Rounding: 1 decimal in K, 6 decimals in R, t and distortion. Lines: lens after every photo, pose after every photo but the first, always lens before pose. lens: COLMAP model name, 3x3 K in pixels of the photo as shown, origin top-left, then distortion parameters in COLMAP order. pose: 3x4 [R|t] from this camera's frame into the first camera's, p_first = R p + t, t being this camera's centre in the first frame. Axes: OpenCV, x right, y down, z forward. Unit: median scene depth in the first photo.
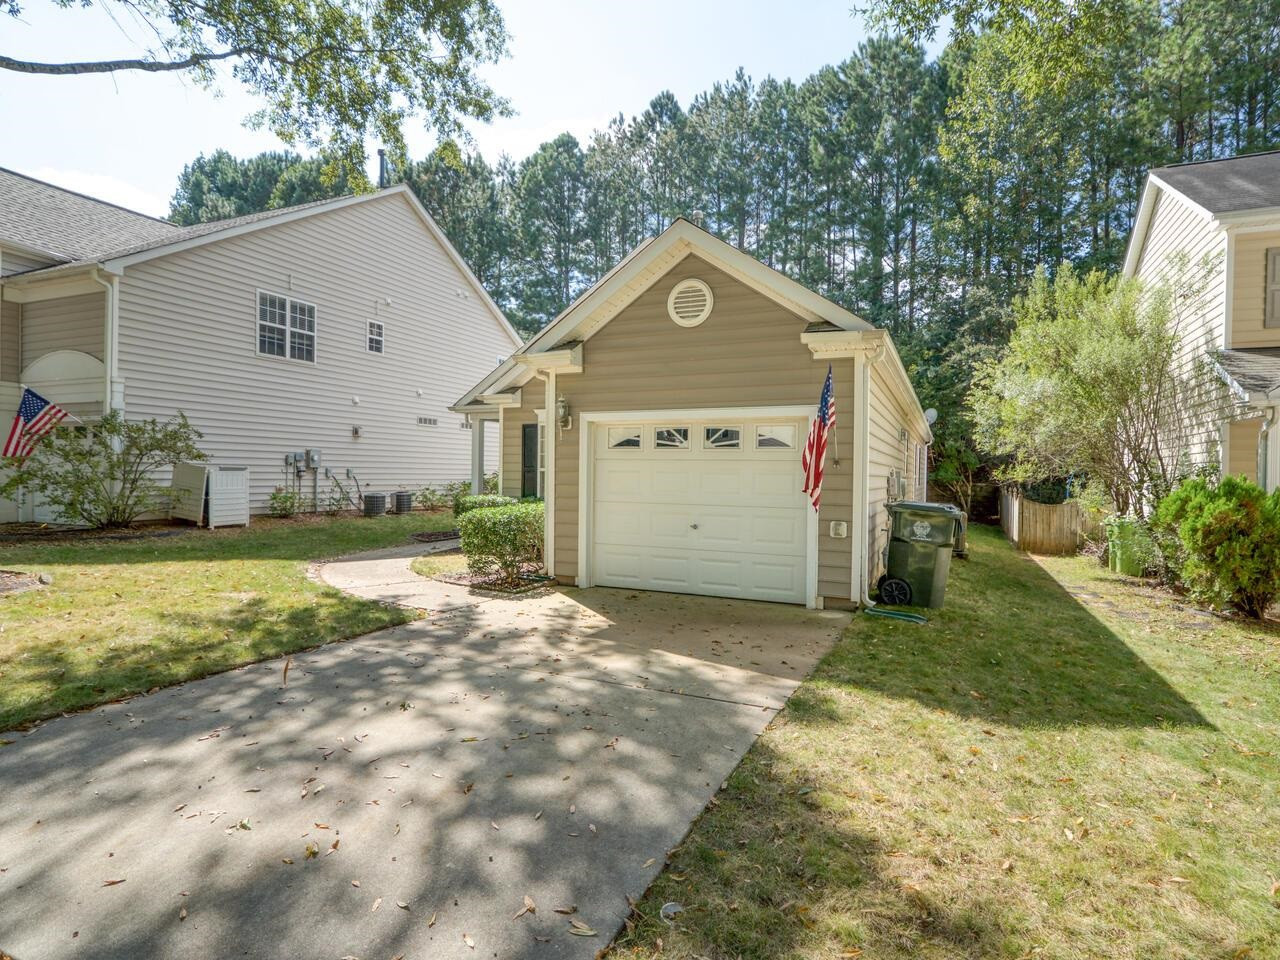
lens RADIAL K [[685.5, 0, 634.8], [0, 685.5, 472.0], [0, 0, 1]] dist [0.003729, 0.000712]
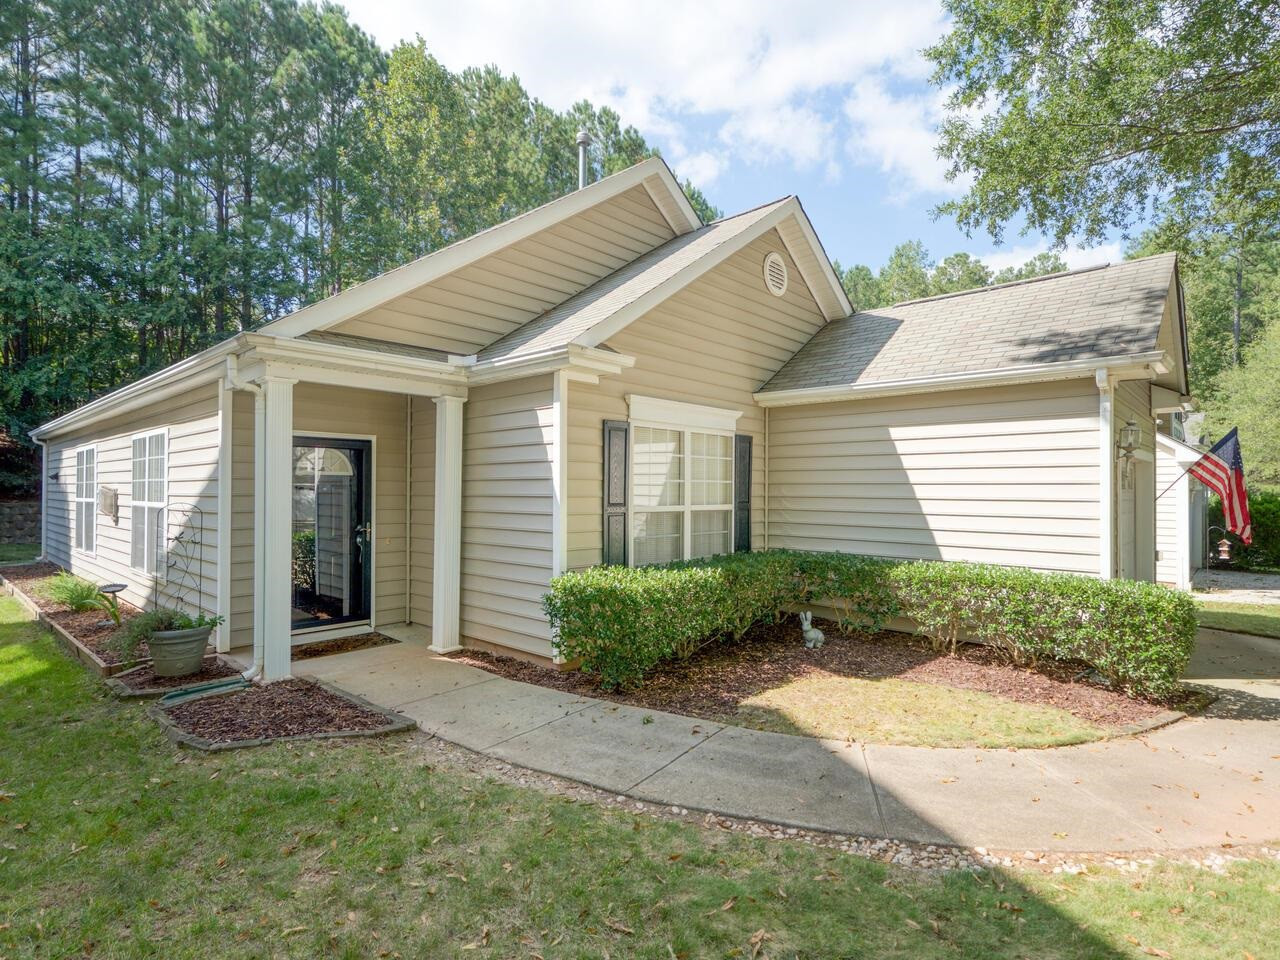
lens RADIAL K [[677.4, 0, 640.0], [0, 677.4, 480.0], [0, 0, 1]] dist [0.007473, 0.001891]
pose [[0.313031, 0.001587, 0.949742, -0.990803], [-0.004664, 0.999989, -0.000133, -0.040462], [-0.949731, -0.004388, 0.313035, 1.294922]]
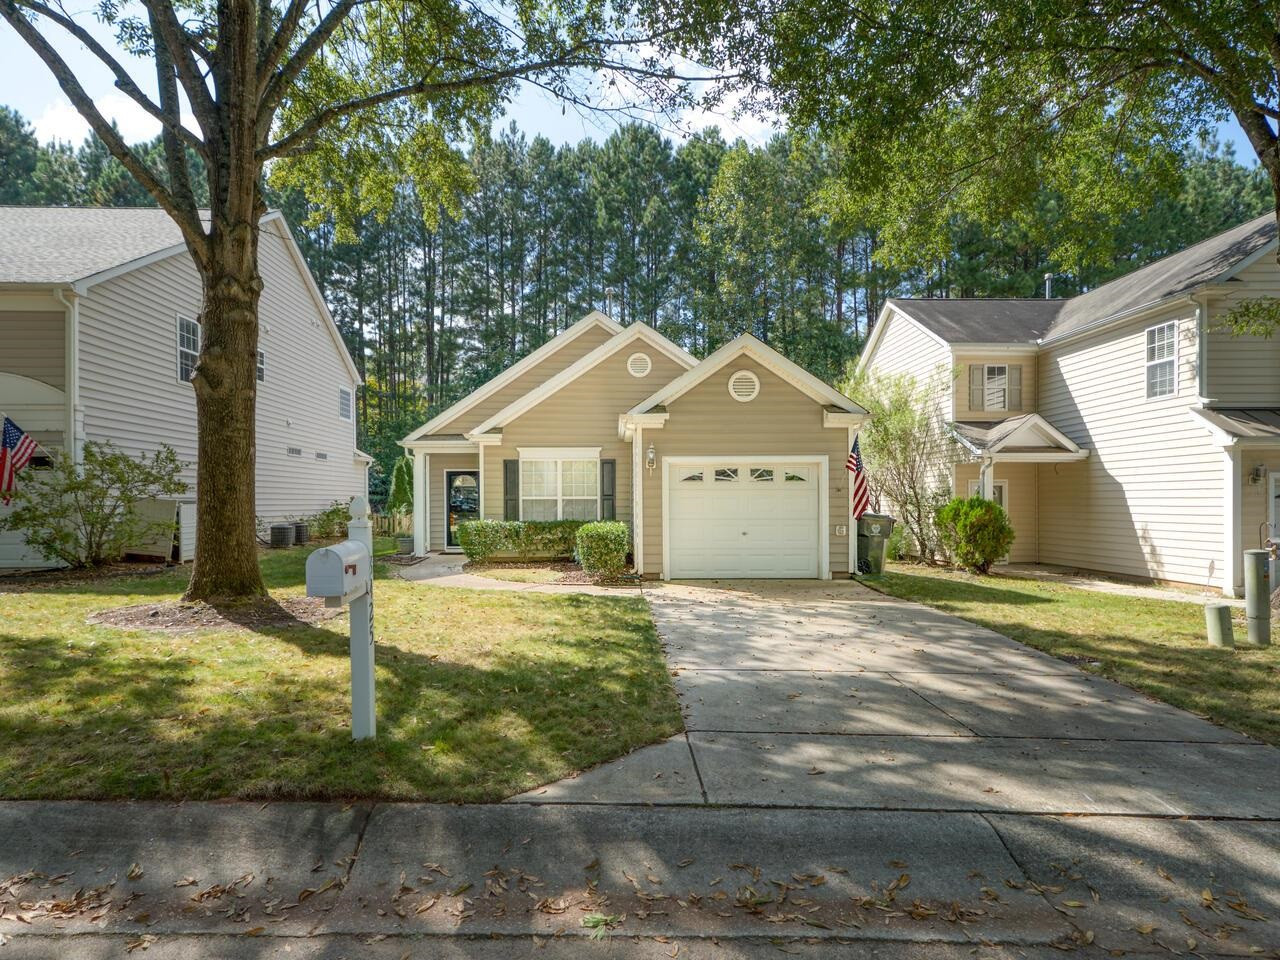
lens RADIAL K [[696.6, 0, 602.2], [0, 696.6, 501.1], [0, 0, 1]] dist [0.019139, 0.000314]
pose [[0.909928, -0.016743, 0.414428, -0.804982], [0.014710, 0.999859, 0.008097, -0.008663], [-0.414505, -0.001272, 0.910046, -0.260494]]
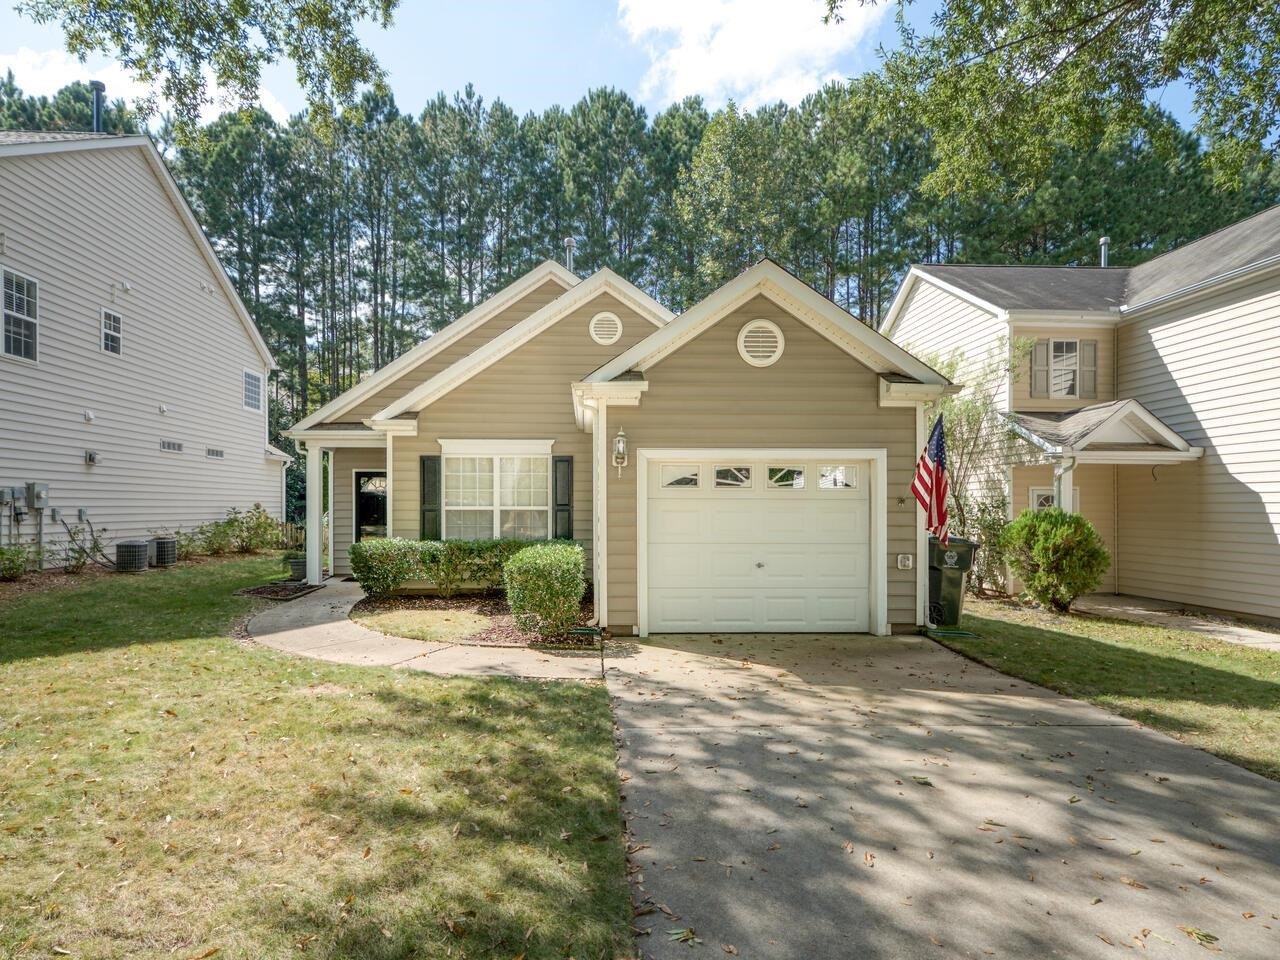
lens RADIAL K [[700.2, 0, 591.5], [0, 700.2, 500.8], [0, 0, 1]] dist [0.016267, -0.000269]
pose [[0.899982, -0.008766, 0.435839, -0.562276], [0.009740, 0.999953, 0.000000, -0.016700], [-0.435818, 0.004245, 0.900025, 0.174036]]
